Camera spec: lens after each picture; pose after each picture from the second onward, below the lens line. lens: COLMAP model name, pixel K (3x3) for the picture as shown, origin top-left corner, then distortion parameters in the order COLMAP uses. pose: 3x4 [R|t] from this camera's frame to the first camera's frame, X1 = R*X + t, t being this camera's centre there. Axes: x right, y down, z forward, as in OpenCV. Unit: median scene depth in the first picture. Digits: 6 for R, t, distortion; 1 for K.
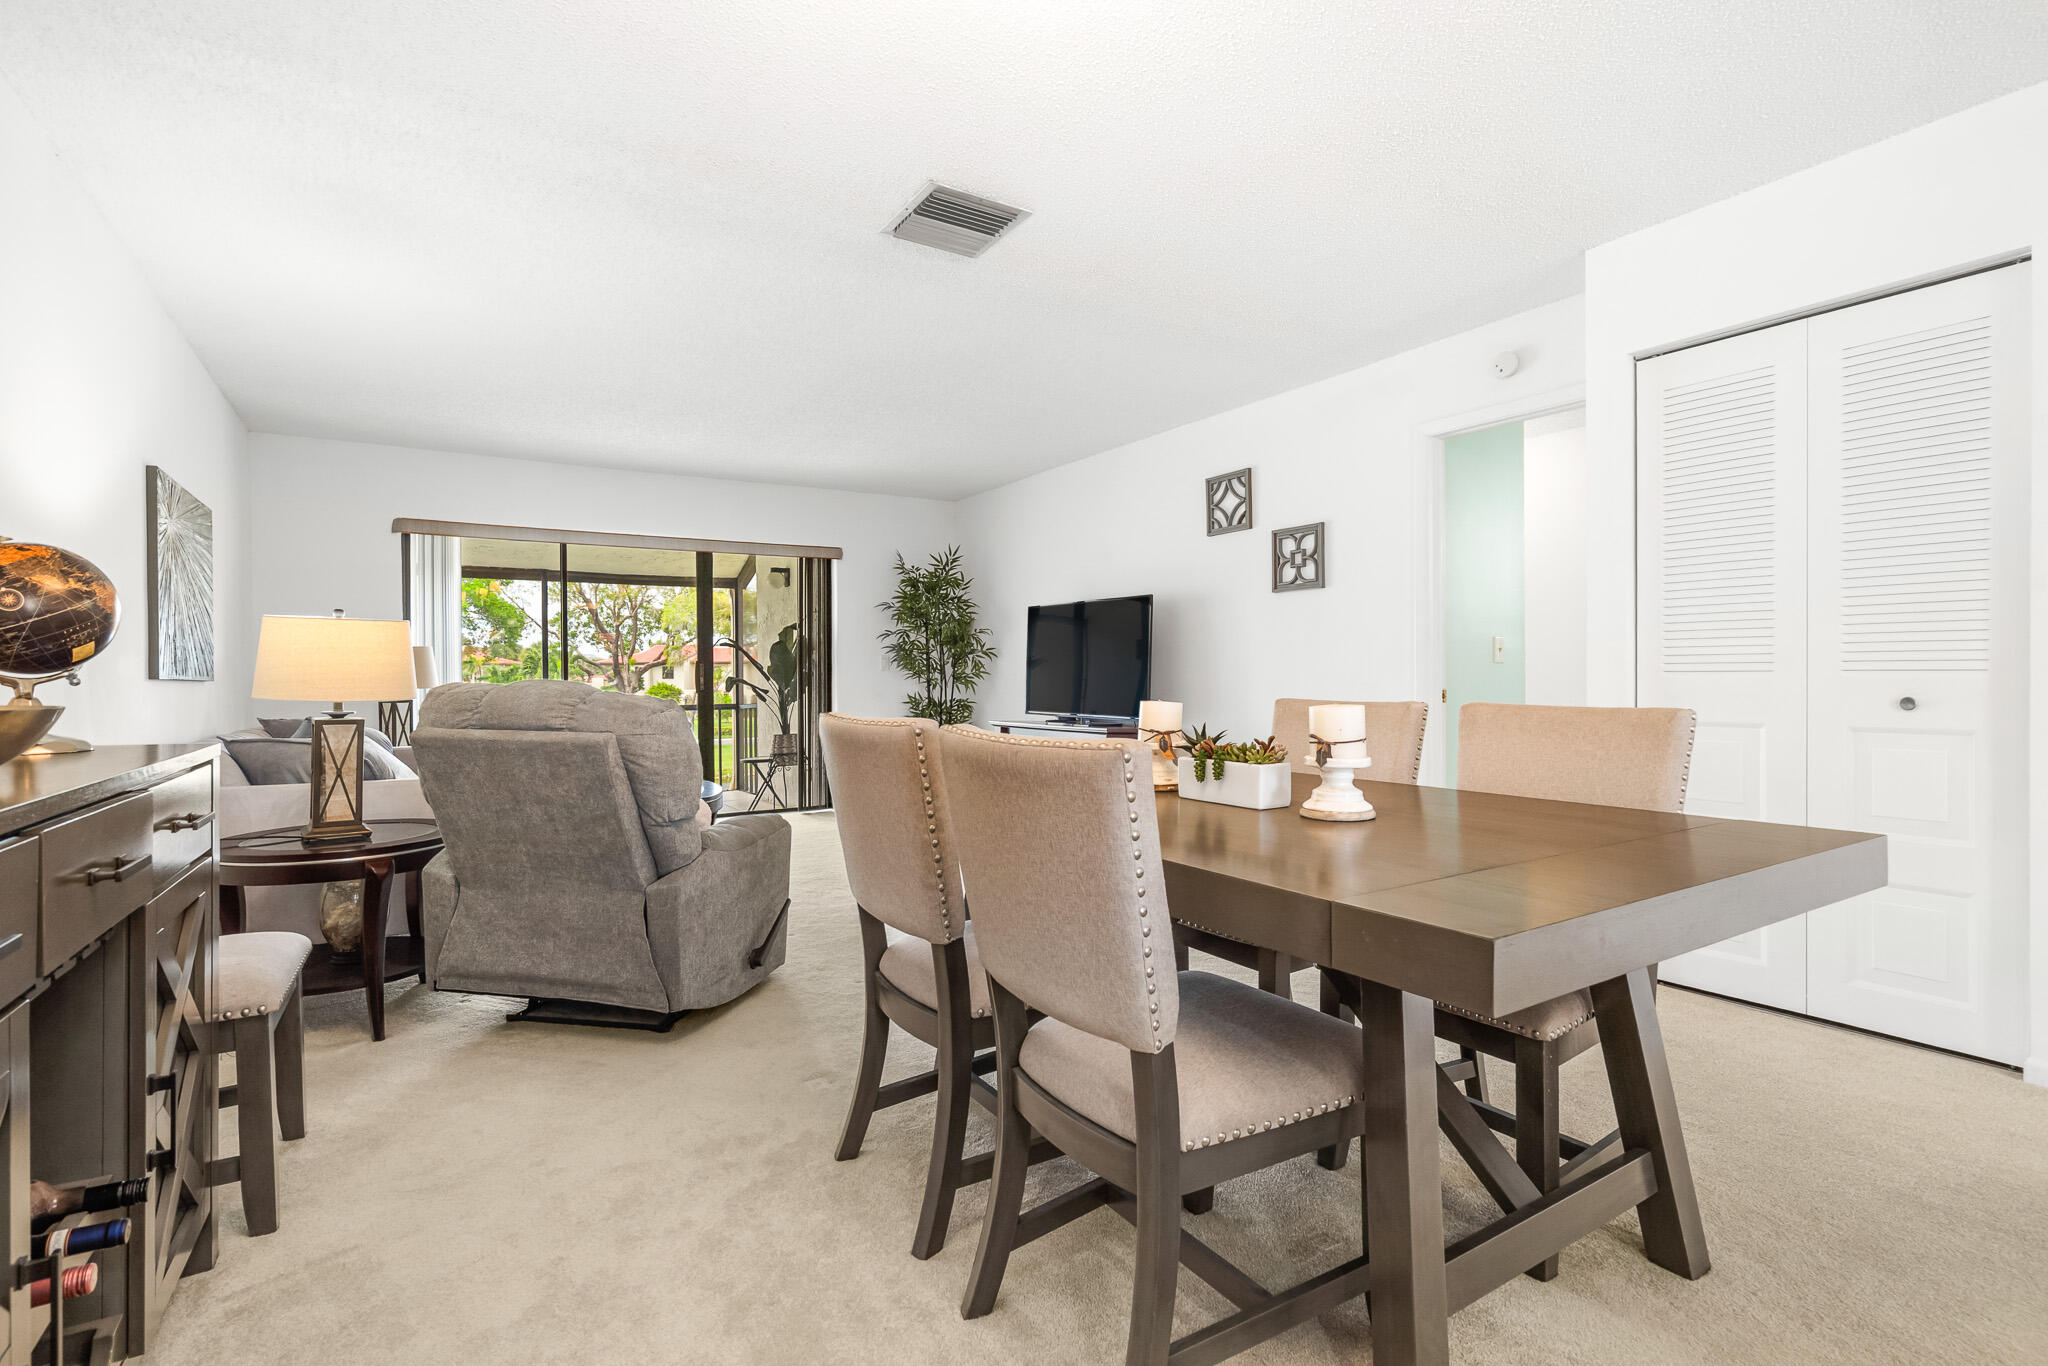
lens RADIAL K [[950.6, 0, 1014.6], [0, 950.6, 675.4], [0, 0, 1]] dist [-0.000734, 0.000663]
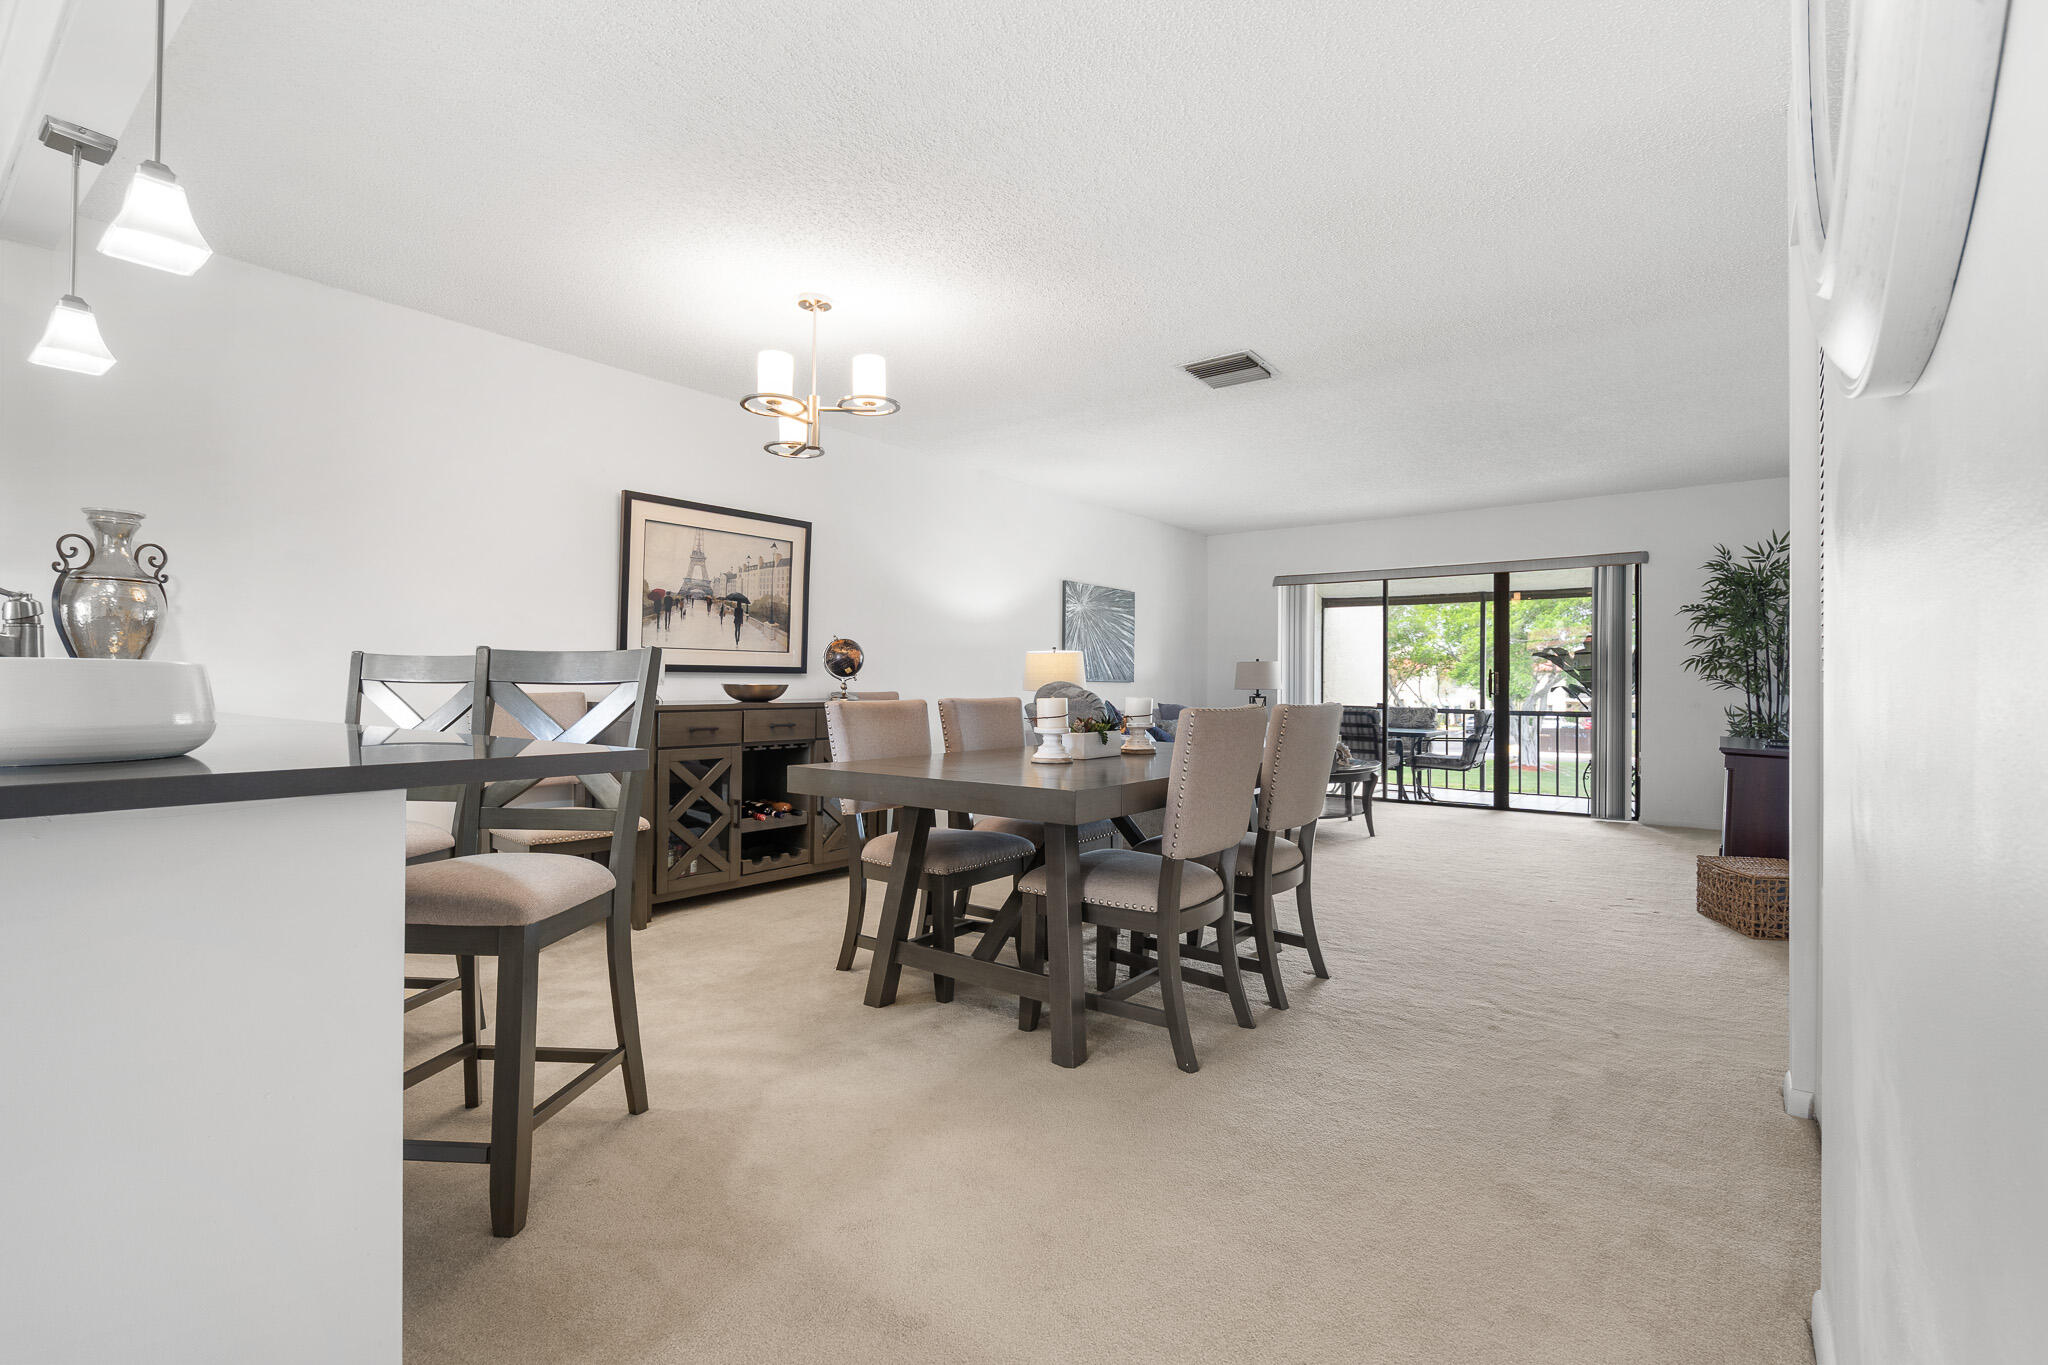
lens RADIAL K [[921.2, 0, 1020.1], [0, 921.2, 677.9], [0, 0, 1]] dist [0.003738, 0.000732]
pose [[0.340925, 0.007001, -0.940064, 0.715739], [-0.010600, 0.999937, 0.003603, -0.005070], [0.940031, 0.008736, 0.340978, 0.138812]]
